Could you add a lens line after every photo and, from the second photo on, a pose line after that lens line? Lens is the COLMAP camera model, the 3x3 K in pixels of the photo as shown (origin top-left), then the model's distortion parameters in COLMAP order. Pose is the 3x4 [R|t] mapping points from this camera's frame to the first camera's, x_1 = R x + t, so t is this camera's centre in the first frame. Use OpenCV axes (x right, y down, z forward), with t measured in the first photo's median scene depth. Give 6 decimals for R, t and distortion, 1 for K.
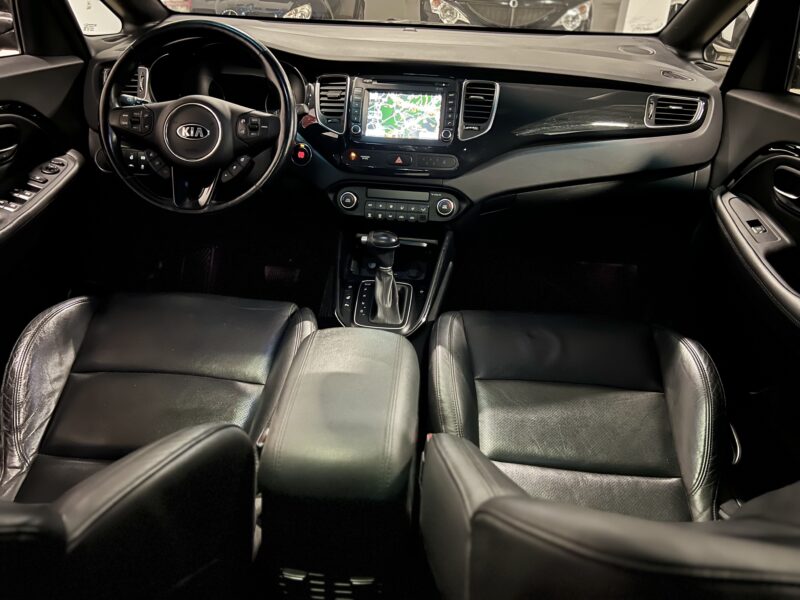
lens RADIAL K [[601.2, 0, 400.0], [0, 601.2, 300.0], [0, 0, 1]] dist [0.015748, -0.001039]
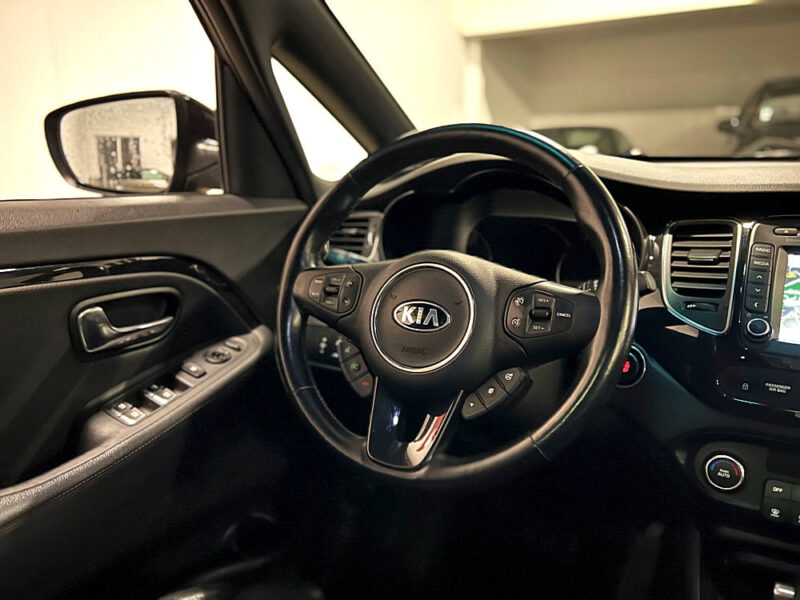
lens RADIAL K [[601.2, 0, 400.0], [0, 601.2, 300.0], [0, 0, 1]] dist [0.015748, -0.001039]
pose [[0.905511, 0.051261, -0.421214, -0.134385], [-0.162695, 0.958752, -0.233077, -0.157999], [0.391892, 0.279583, 0.876501, 0.503168]]
